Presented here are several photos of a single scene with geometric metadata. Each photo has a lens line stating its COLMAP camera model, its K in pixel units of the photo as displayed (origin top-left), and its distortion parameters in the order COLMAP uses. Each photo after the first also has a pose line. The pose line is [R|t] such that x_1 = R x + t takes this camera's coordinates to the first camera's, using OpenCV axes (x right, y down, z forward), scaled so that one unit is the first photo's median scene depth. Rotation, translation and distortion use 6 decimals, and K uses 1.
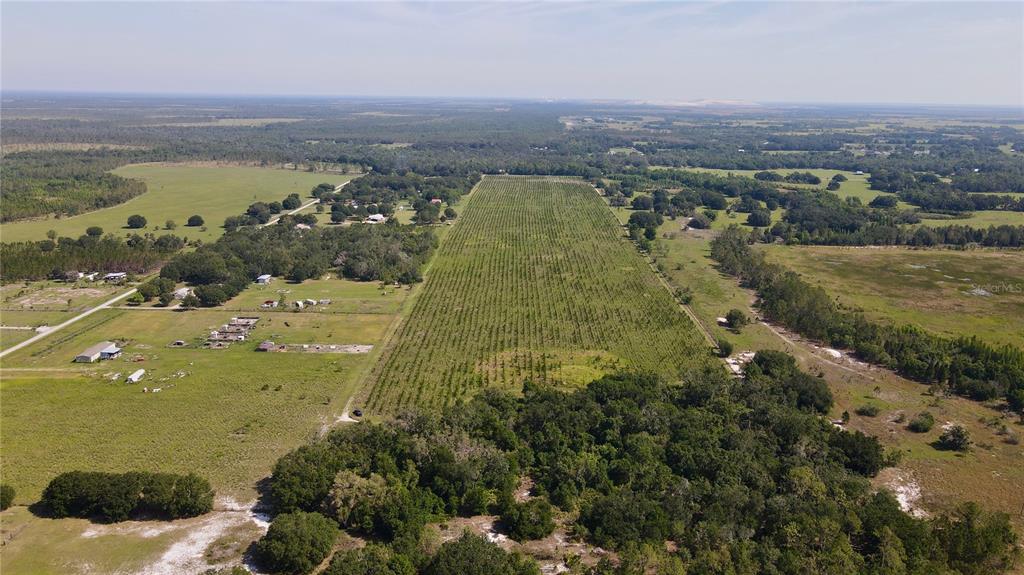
lens RADIAL K [[740.0, 0, 512.1], [0, 740.0, 287.5], [0, 0, 1]] dist [0.008952, 0.020895]
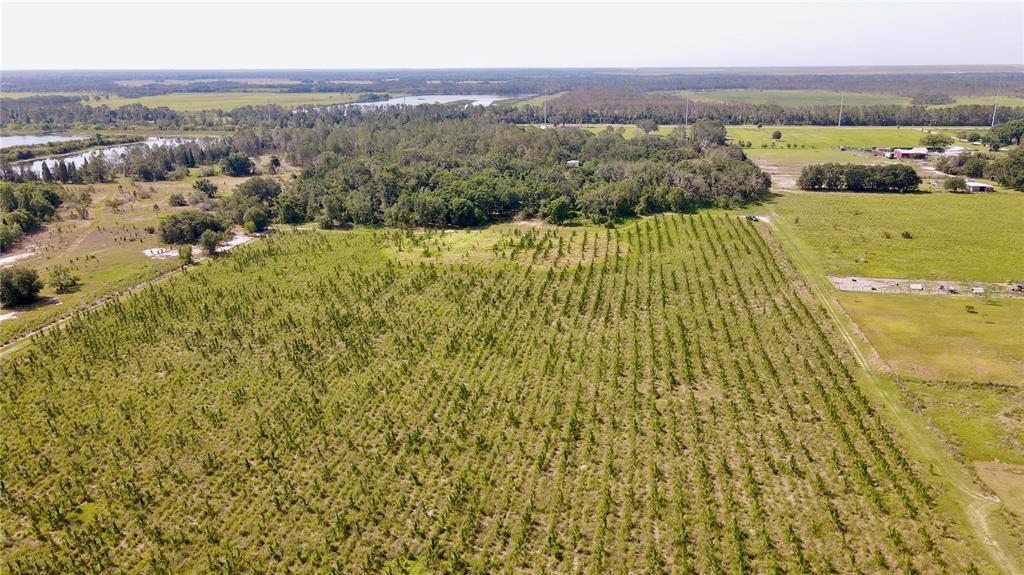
lens RADIAL K [[740.0, 0, 508.4], [0, 740.0, 288.8], [0, 0, 1]] dist [0.008952, 0.020895]
pose [[-0.987439, -0.058298, 0.146851, -0.039249], [0.028824, 0.847376, 0.530210, -0.181327], [-0.155348, 0.527783, -0.835052, 1.367059]]
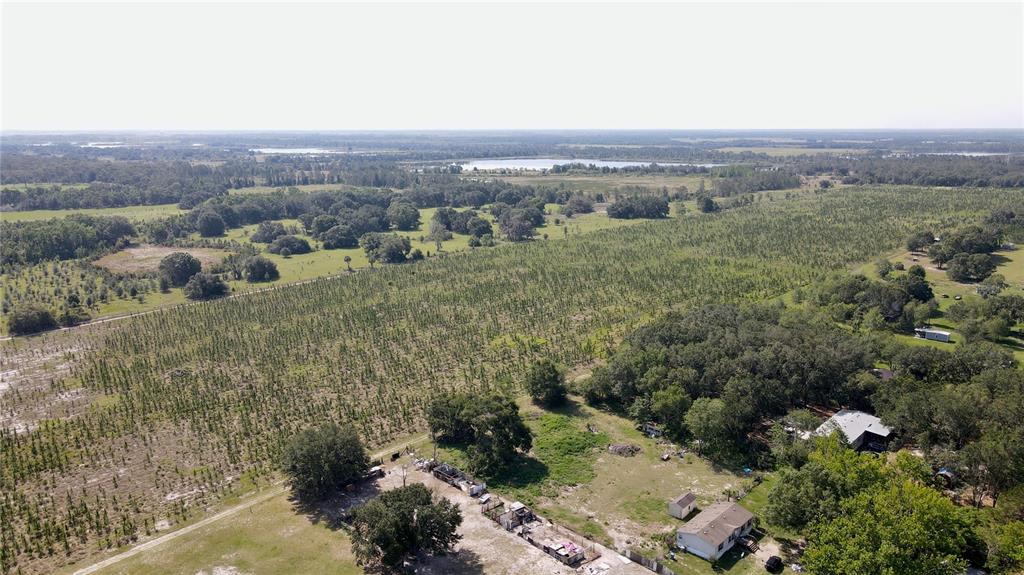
lens RADIAL K [[740.0, 0, 512.5], [0, 740.0, 287.2], [0, 0, 1]] dist [0.008952, 0.020895]
pose [[-0.733422, -0.162774, 0.659998, -0.424975], [0.165014, 0.899236, 0.405148, -0.649673], [-0.659441, 0.406053, -0.632660, 2.966069]]
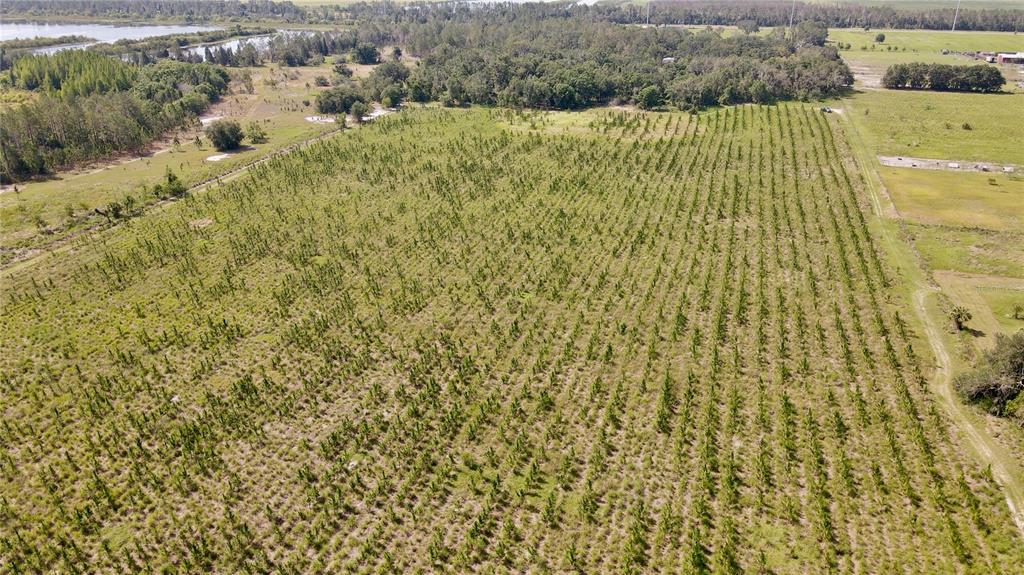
lens RADIAL K [[740.0, 0, 507.6], [0, 740.0, 286.2], [0, 0, 1]] dist [0.008952, 0.020895]
pose [[-0.957582, -0.135190, 0.254482, -0.062442], [0.054628, 0.781941, 0.620954, -0.214248], [-0.282937, 0.608516, -0.741387, 1.486998]]
